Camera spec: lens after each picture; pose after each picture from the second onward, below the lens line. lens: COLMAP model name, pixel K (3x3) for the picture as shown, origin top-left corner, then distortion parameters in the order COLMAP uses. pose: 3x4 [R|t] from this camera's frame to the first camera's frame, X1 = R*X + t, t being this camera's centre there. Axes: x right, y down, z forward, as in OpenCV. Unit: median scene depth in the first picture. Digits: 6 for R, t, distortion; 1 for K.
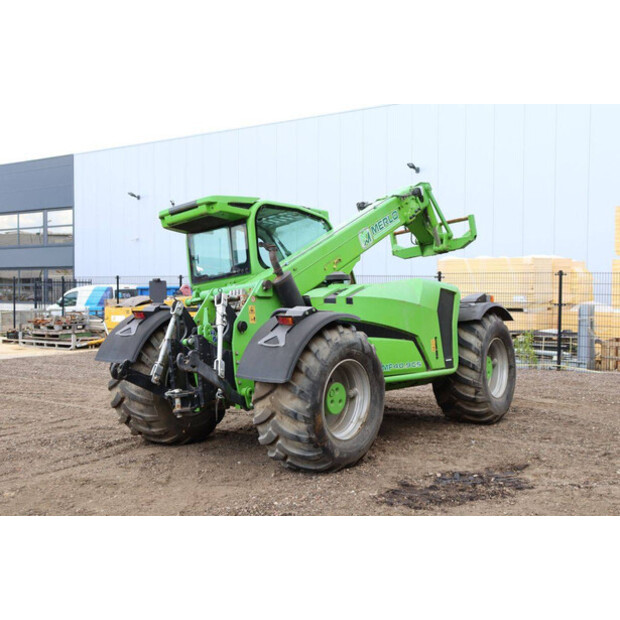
lens RADIAL K [[766.1, 0, 292.9], [0, 766.1, 296.2], [0, 0, 1]] dist [0.003855, 0.024324]
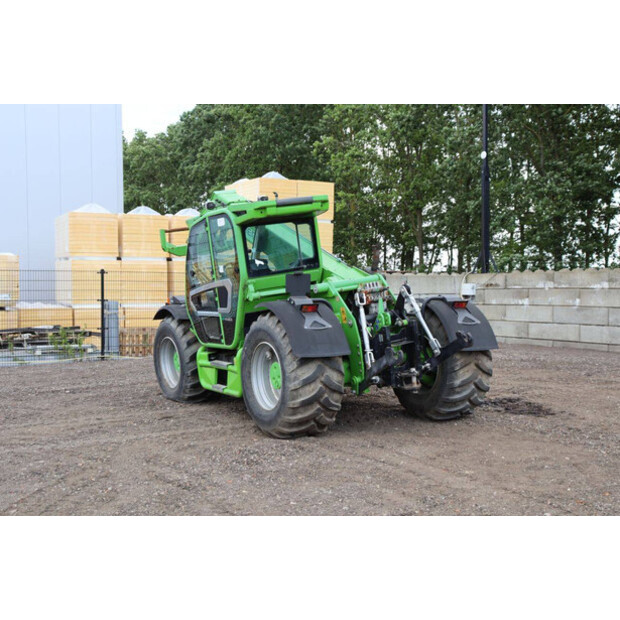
lens RADIAL K [[776.3, 0, 310.0], [0, 776.3, 310.0], [0, 0, 1]] dist [0.023098, 0.045315]
pose [[0.356379, -0.032720, 0.933768, -1.149994], [0.018572, 0.999437, 0.027933, -0.001321], [-0.934157, 0.007387, 0.356787, 0.652188]]
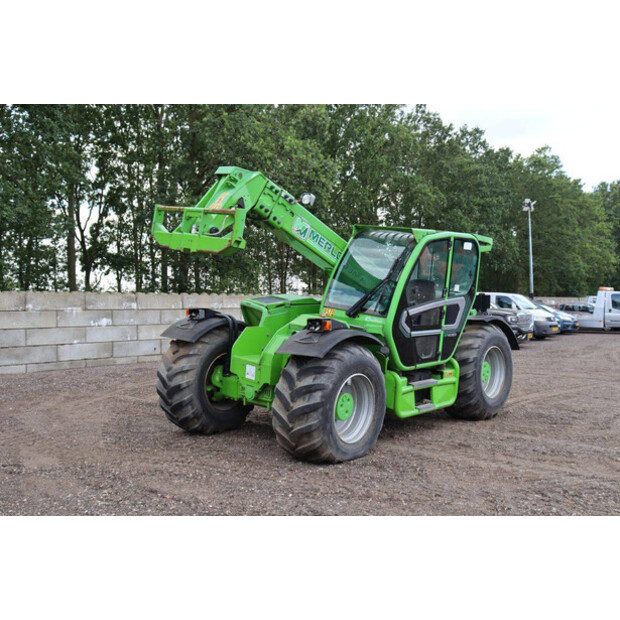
lens RADIAL K [[651.9, 0, 323.1], [0, 651.9, 309.1], [0, 0, 1]] dist [-0.067897, 0.006495]
pose [[-0.999561, 0.005229, 0.029173, 0.072609], [0.005890, 0.999727, 0.022621, -0.023682], [-0.029047, 0.022782, -0.999318, 2.240264]]
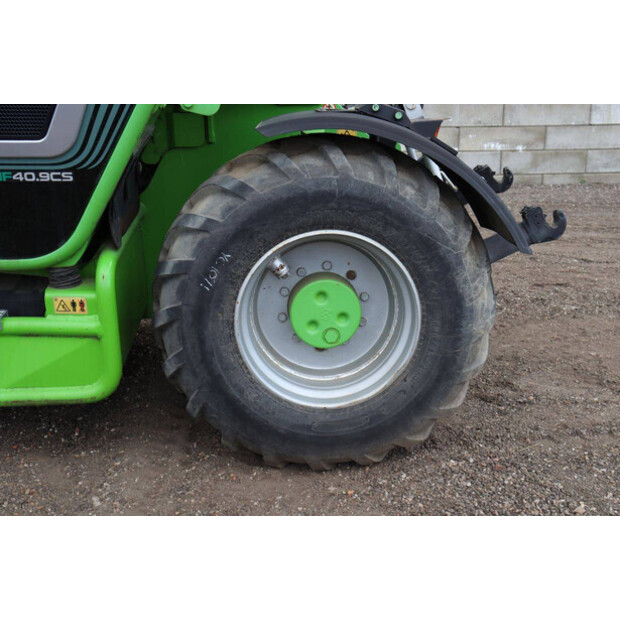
lens RADIAL K [[807.3, 0, 310.0], [0, 807.3, 310.0], [0, 0, 1]] dist [0.038300, 0.049050]
pose [[-0.678401, -0.183789, 0.711332, -0.476010], [0.008846, 0.966091, 0.258049, 0.005842], [-0.734639, 0.181353, -0.653772, 1.352969]]
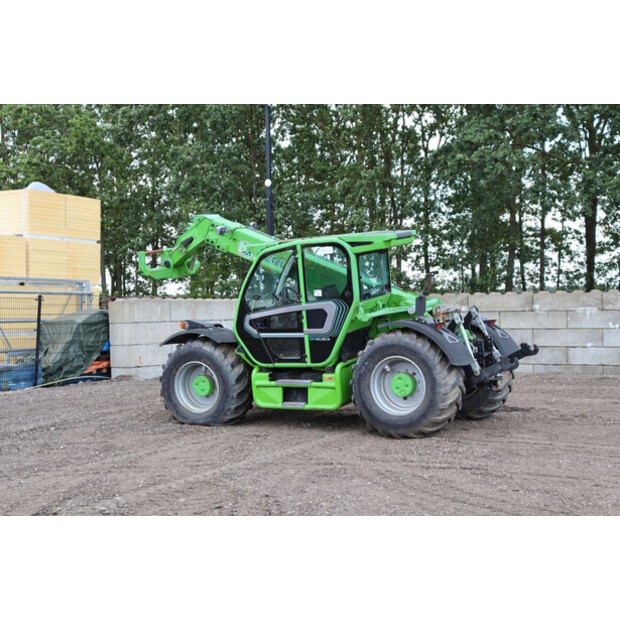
lens RADIAL K [[891.6, 0, 319.0], [0, 891.6, 312.0], [0, 0, 1]] dist [0.065277, 0.114170]
pose [[-0.174522, -0.001085, 0.984653, -1.543945], [0.026156, 0.999641, 0.005737, -0.010101], [-0.984306, 0.026755, -0.174431, 1.442337]]
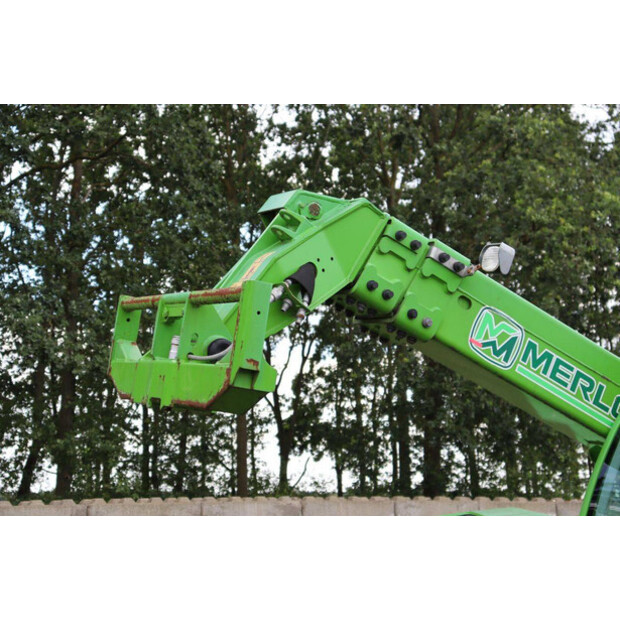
lens RADIAL K [[1106.6, 0, 310.0], [0, 1106.6, 310.0], [0, 0, 1]] dist [0.198268, 0.083820]
pose [[-0.924659, 0.076676, 0.372997, -0.006890], [0.015415, 0.986252, -0.164529, -0.034598], [-0.380485, -0.146383, -0.913128, 1.899622]]
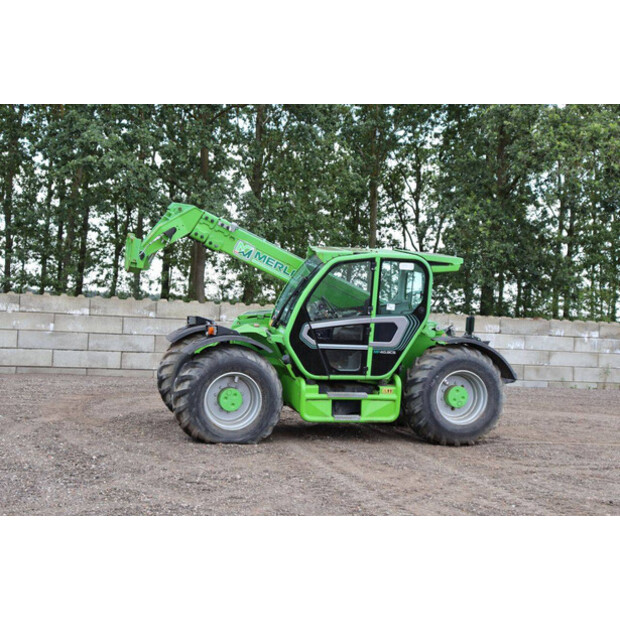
lens RADIAL K [[891.6, 0, 319.0], [0, 891.6, 312.0], [0, 0, 1]] dist [0.065277, 0.114170]
pose [[-0.817308, -0.031914, 0.575317, -0.865190], [-0.039347, 0.999225, -0.000469, -0.019094], [-0.574856, -0.023021, -0.817931, 2.467087]]
